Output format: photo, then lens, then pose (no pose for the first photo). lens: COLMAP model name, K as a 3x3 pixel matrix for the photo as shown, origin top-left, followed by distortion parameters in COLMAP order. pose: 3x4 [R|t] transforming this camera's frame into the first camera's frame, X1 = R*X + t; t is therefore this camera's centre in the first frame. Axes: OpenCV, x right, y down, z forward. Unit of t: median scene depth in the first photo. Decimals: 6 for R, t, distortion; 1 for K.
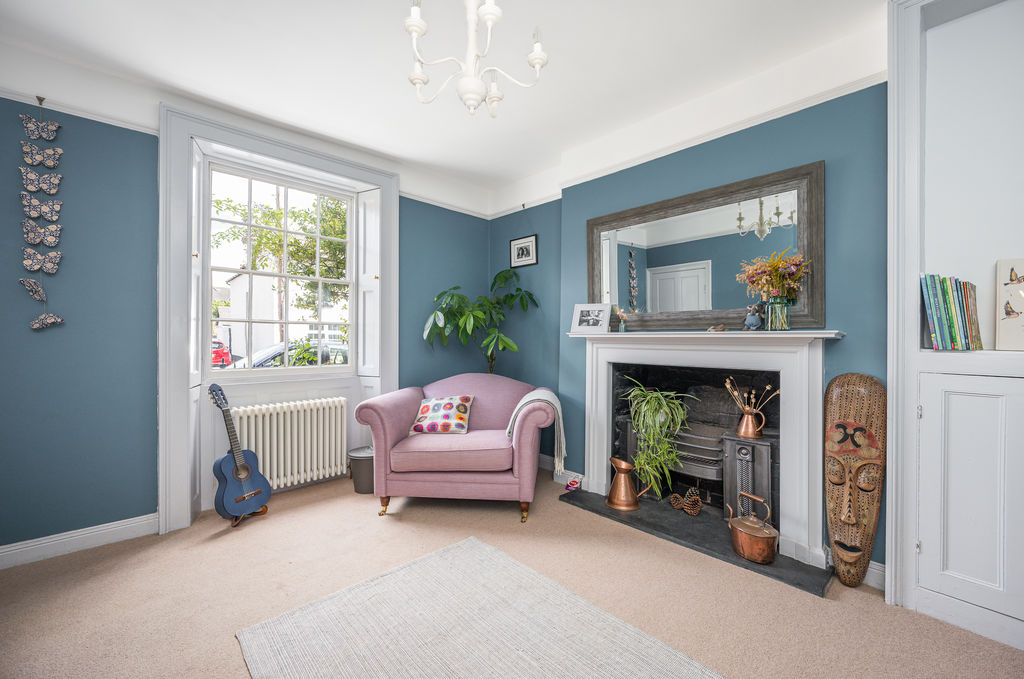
lens RADIAL K [[411.3, 0, 521.9], [0, 411.3, 339.5], [0, 0, 1]] dist [-0.009434, -0.000226]
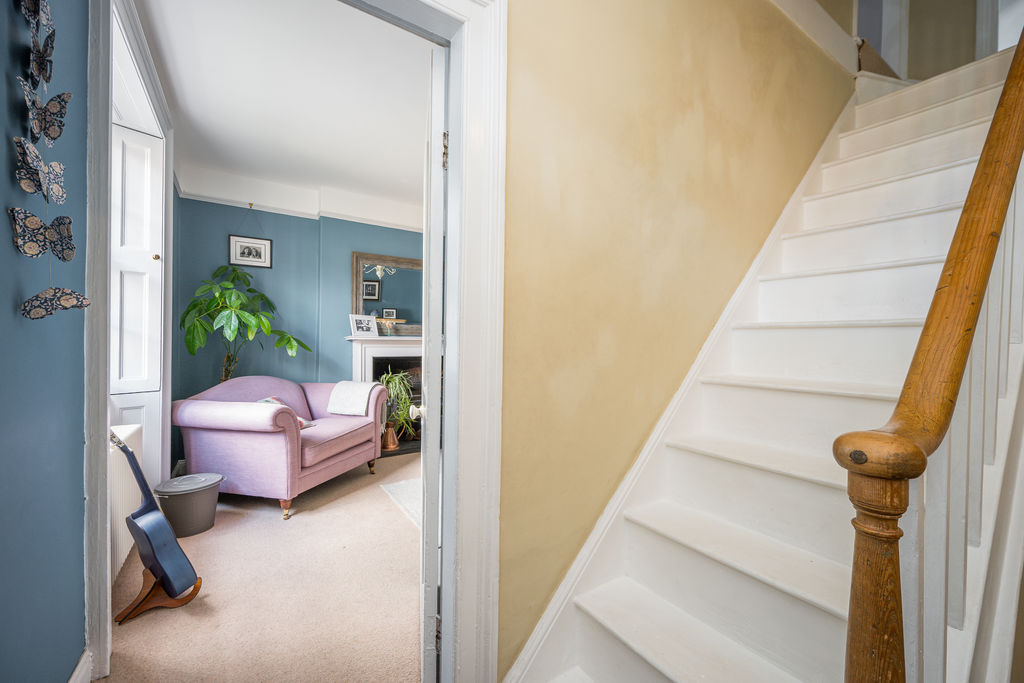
lens RADIAL K [[411.3, 0, 521.9], [0, 411.3, 341.5], [0, 0, 1]] dist [-0.009434, -0.000226]
pose [[0.163209, -0.003841, 0.986584, -1.112408], [-0.005281, 0.999975, 0.004766, -0.008040], [-0.986577, -0.005988, 0.163185, 0.251613]]
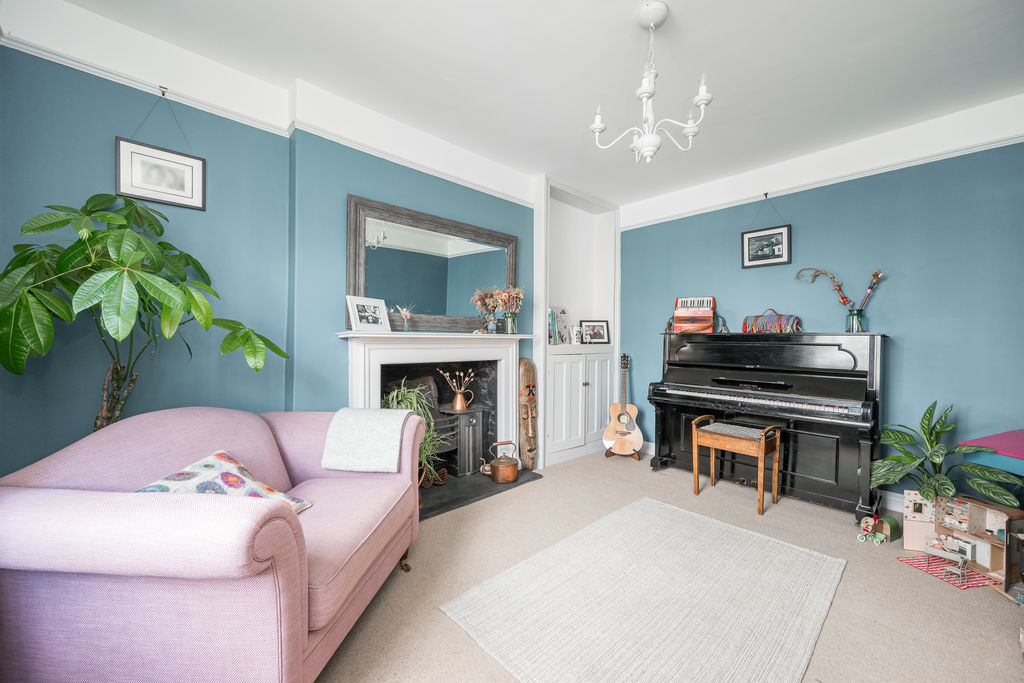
lens RADIAL K [[394.5, 0, 514.5], [0, 394.5, 340.4], [0, 0, 1]] dist [-0.001238, -0.000344]
pose [[0.004342, -0.006950, 0.999966, -0.657934], [-0.005341, 0.999961, 0.006973, -0.005430], [-0.999976, -0.005371, 0.004305, 0.695403]]
